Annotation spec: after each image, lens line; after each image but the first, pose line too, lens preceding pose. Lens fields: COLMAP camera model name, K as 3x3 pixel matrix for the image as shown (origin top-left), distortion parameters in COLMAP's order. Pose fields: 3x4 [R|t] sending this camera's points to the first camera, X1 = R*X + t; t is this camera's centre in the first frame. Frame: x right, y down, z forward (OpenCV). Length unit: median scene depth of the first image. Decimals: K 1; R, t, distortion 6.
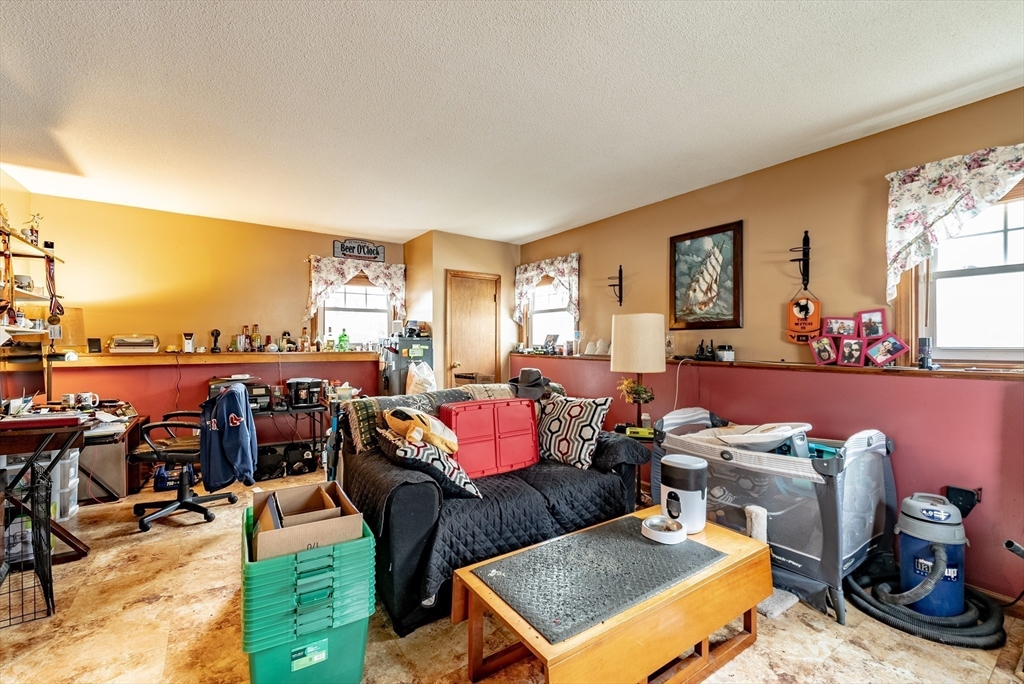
lens RADIAL K [[424.1, 0, 505.5], [0, 424.1, 342.2], [0, 0, 1]] dist [0.002257, -0.000766]
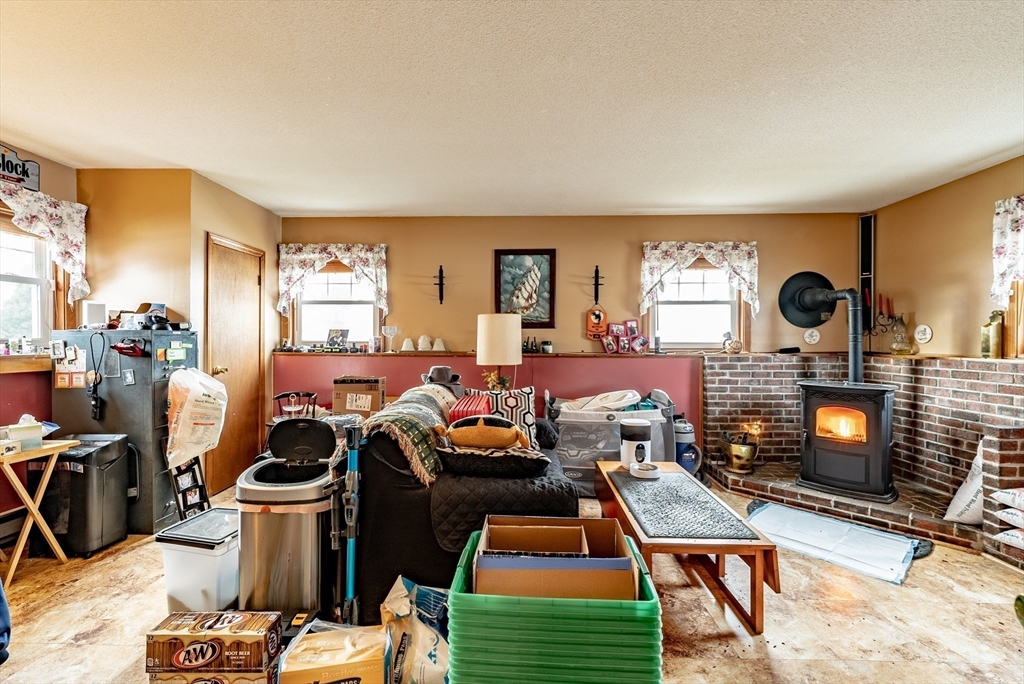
lens RADIAL K [[424.1, 0, 502.1], [0, 424.1, 343.0], [0, 0, 1]] dist [0.002257, -0.000766]
pose [[0.601235, -0.007819, 0.799034, -0.572789], [-0.002947, 0.999924, 0.012003, -0.002068], [-0.799067, -0.009571, 0.601166, 0.288717]]
